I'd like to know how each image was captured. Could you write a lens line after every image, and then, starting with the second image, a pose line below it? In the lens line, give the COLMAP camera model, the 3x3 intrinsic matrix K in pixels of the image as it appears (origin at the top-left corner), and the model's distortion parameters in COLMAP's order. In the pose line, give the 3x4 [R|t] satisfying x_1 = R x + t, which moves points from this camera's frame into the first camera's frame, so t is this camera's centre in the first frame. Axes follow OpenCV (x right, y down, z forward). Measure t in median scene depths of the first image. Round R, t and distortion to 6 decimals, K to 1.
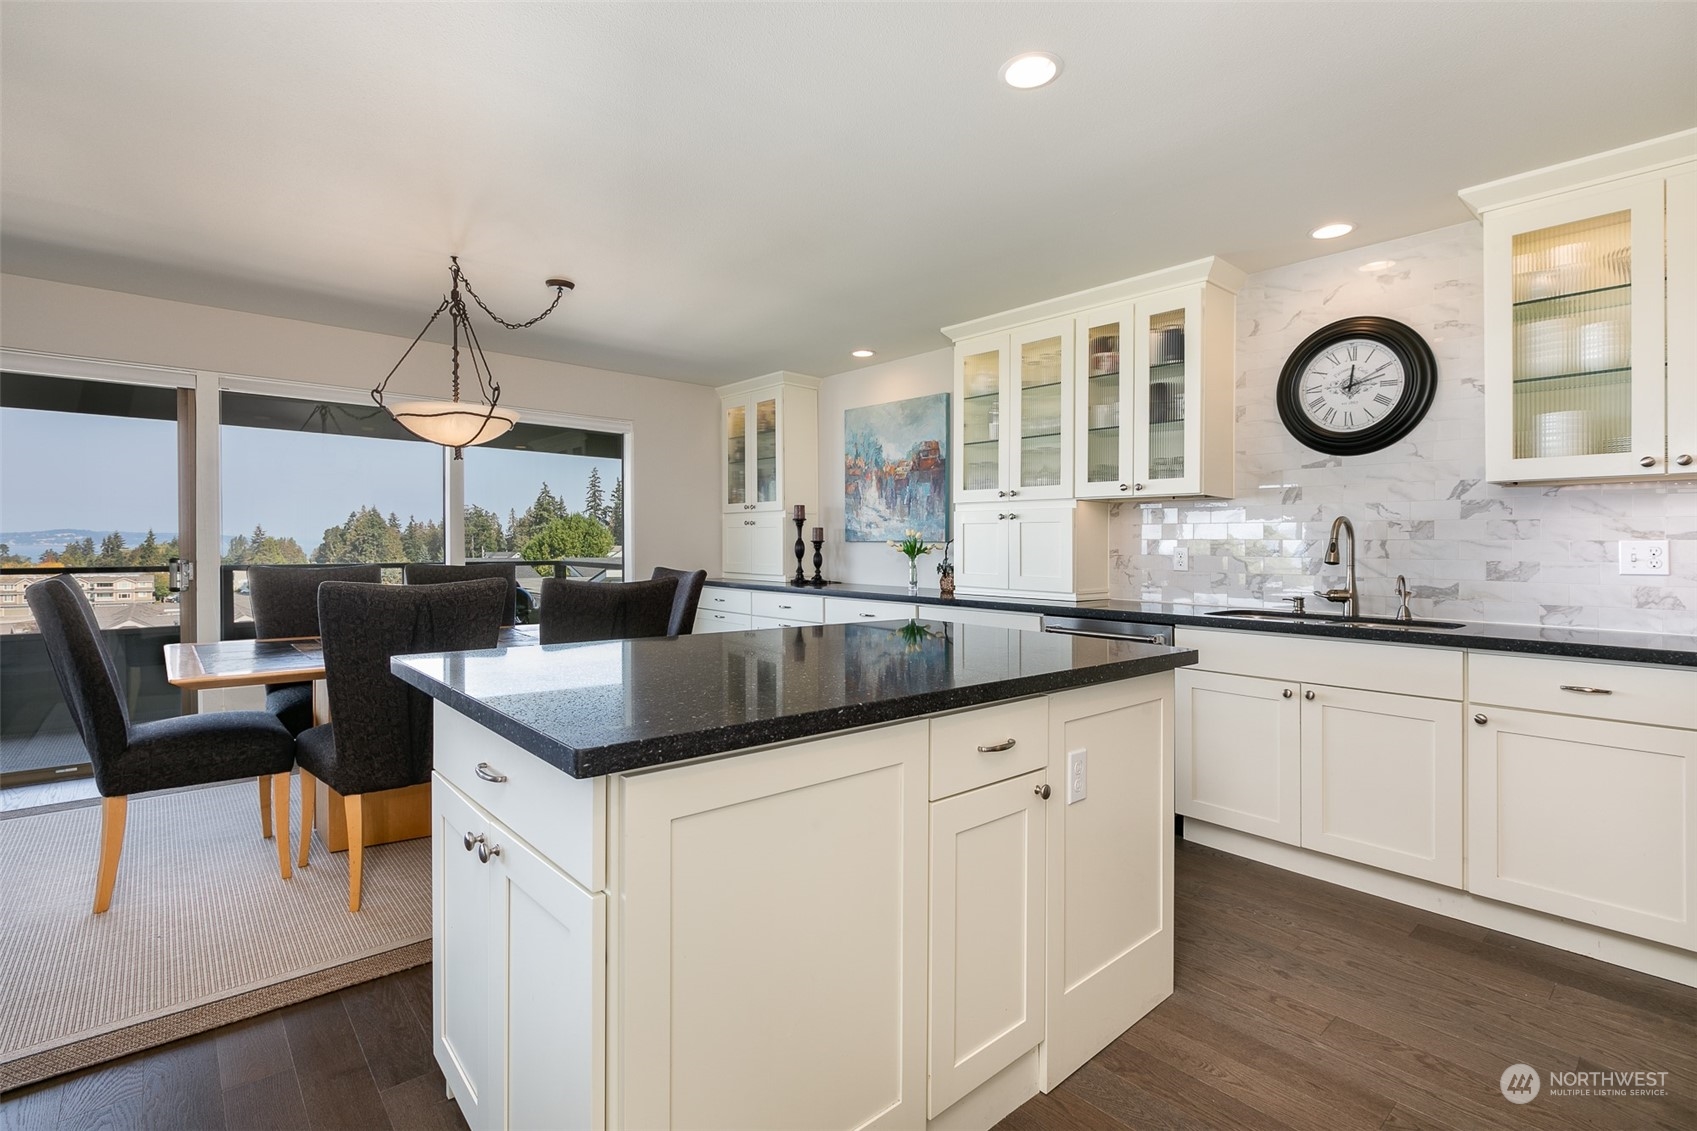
lens RADIAL K [[778.9, 0, 853.1], [0, 778.9, 541.5], [0, 0, 1]] dist [0.003151, 0.000500]
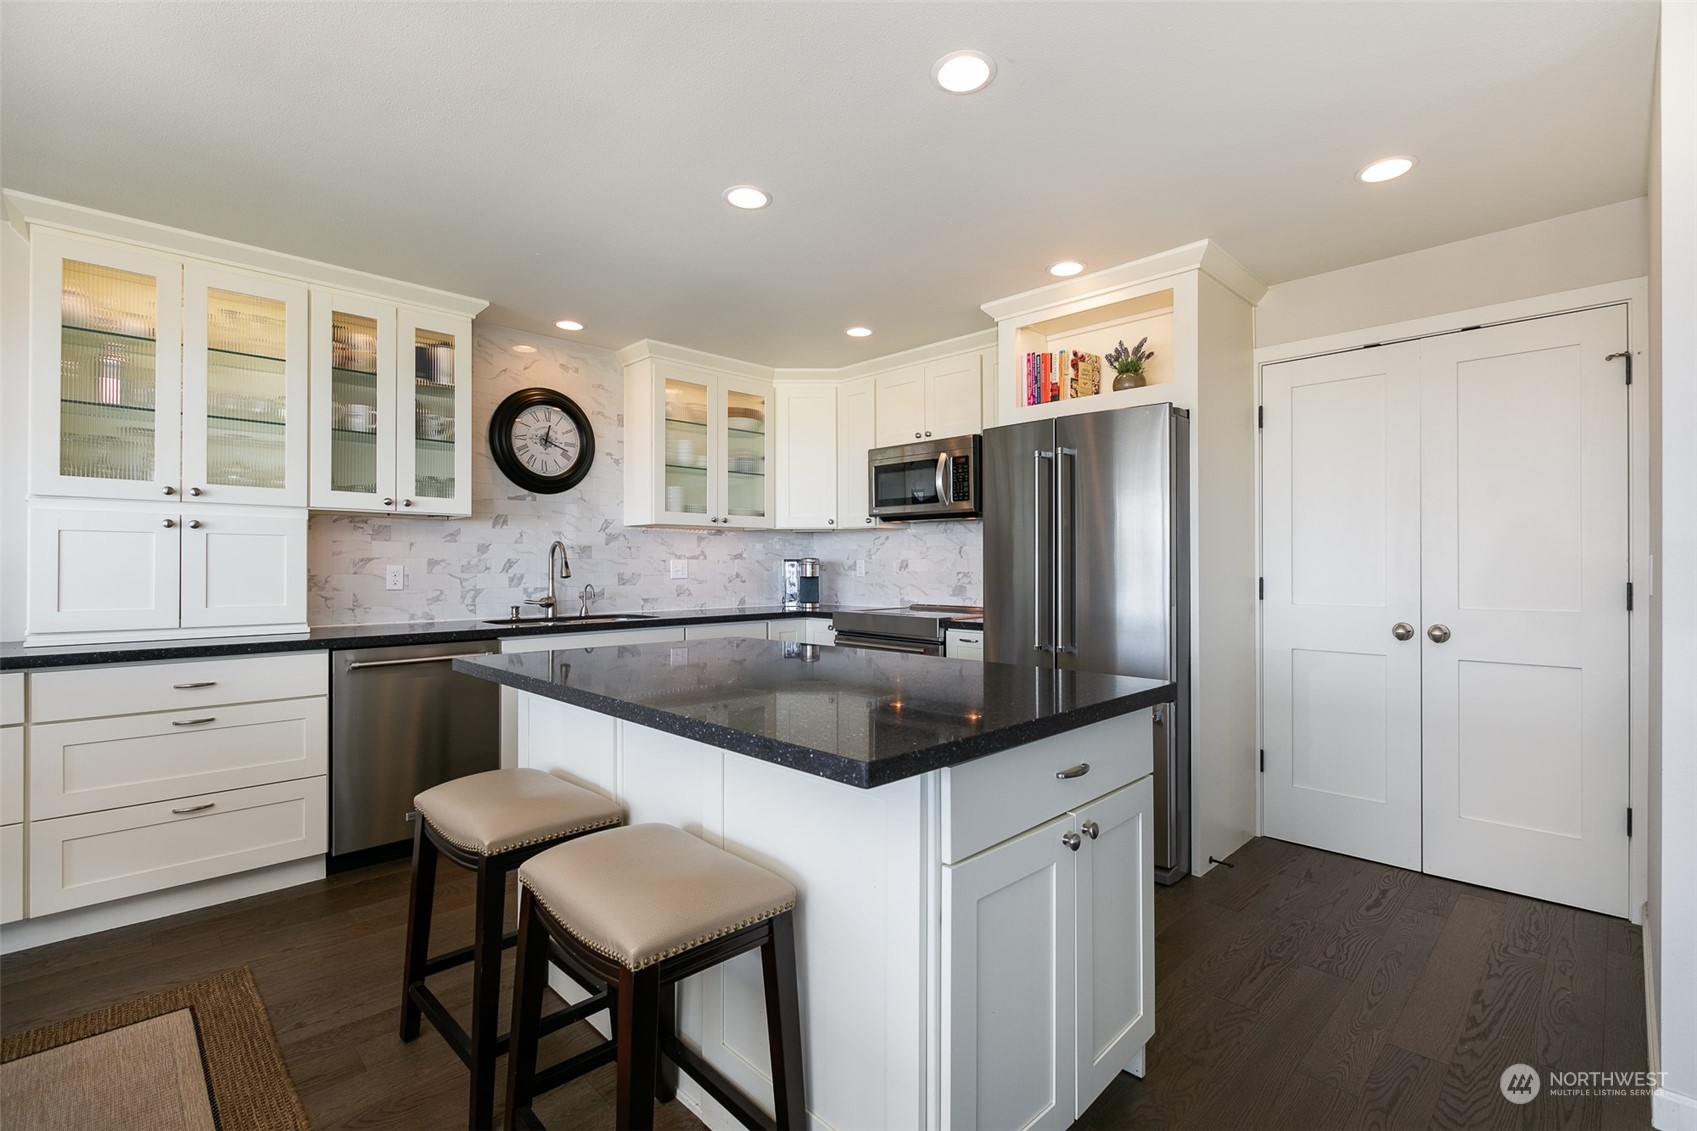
lens RADIAL K [[759.5, 0, 841.9], [0, 759.5, 558.0], [0, 0, 1]] dist [-0.001516, -0.000200]
pose [[-0.037924, 0.000436, 0.999281, -0.510970], [-0.005149, 0.999987, -0.000632, -0.004211], [-0.999267, -0.005169, -0.037921, 0.438194]]
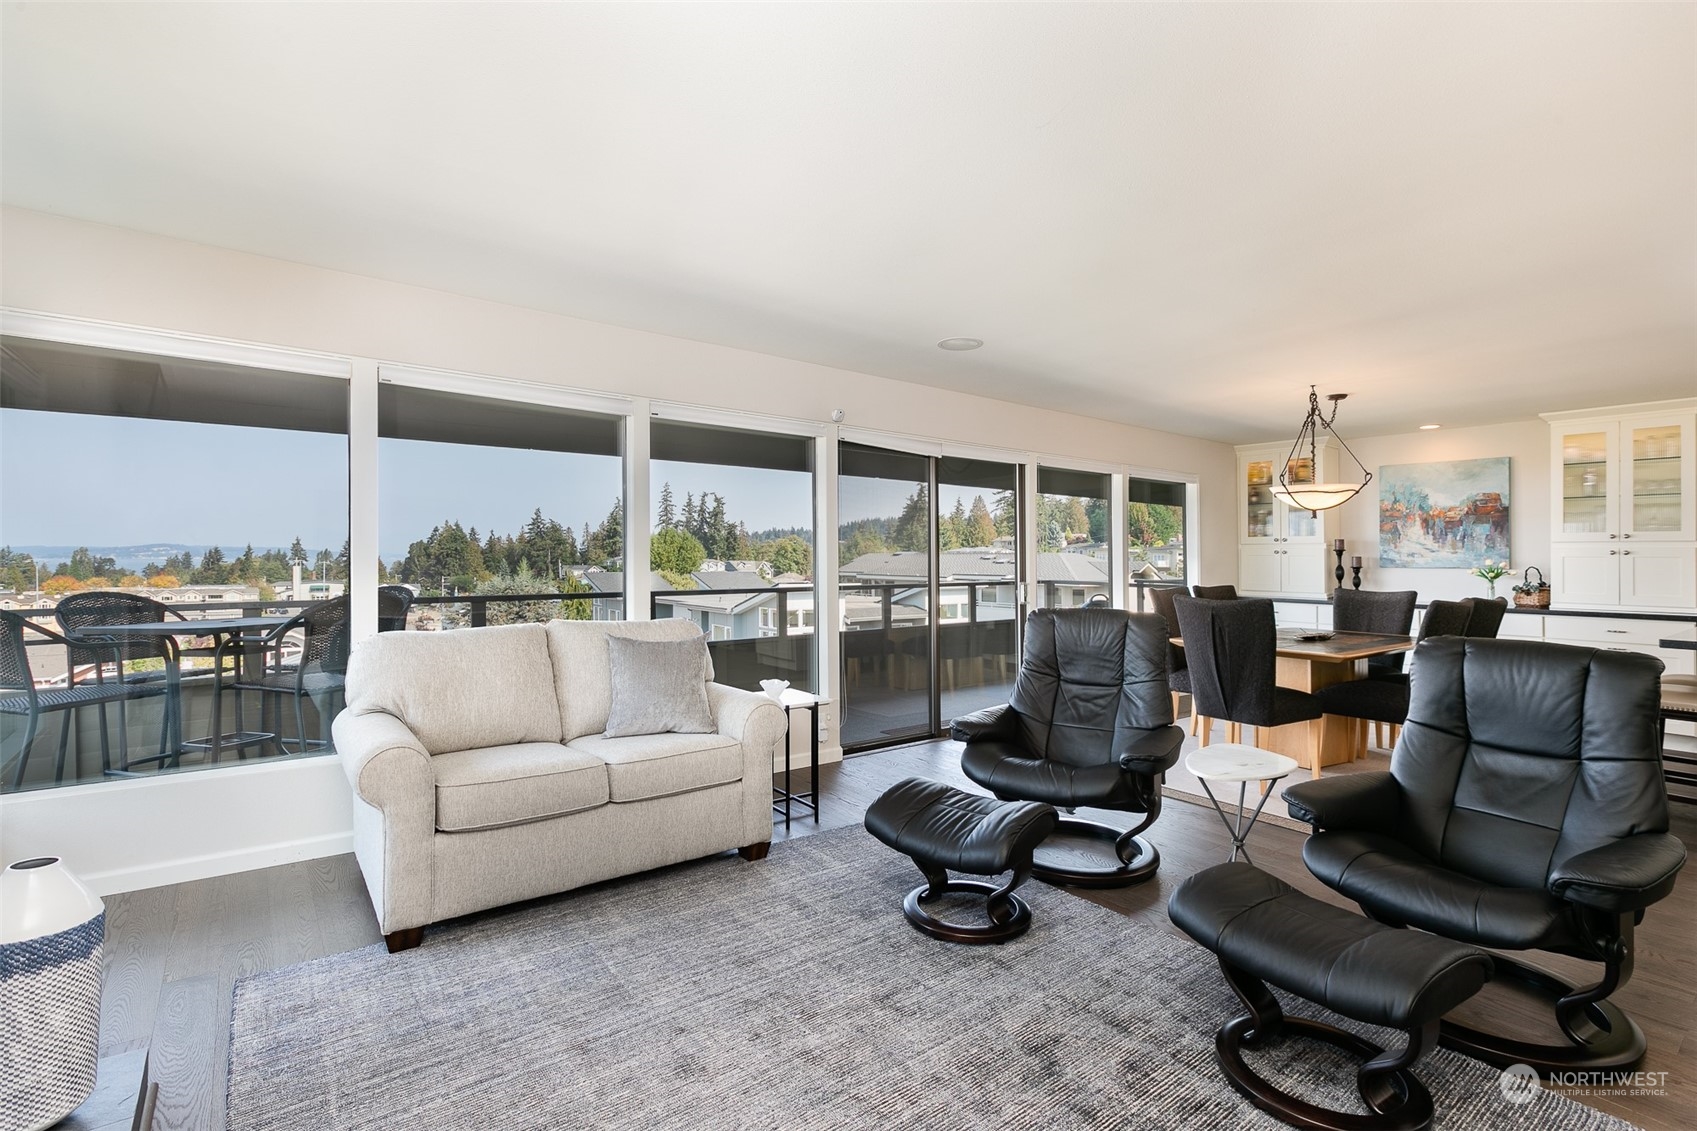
lens RADIAL K [[797.2, 0, 836.9], [0, 797.2, 555.7], [0, 0, 1]] dist [-0.001998, -0.000480]
pose [[0.997140, -0.001040, -0.075572, -1.106006], [0.001191, 0.999997, 0.001964, -0.031149], [0.075570, -0.002048, 0.997138, -0.534485]]
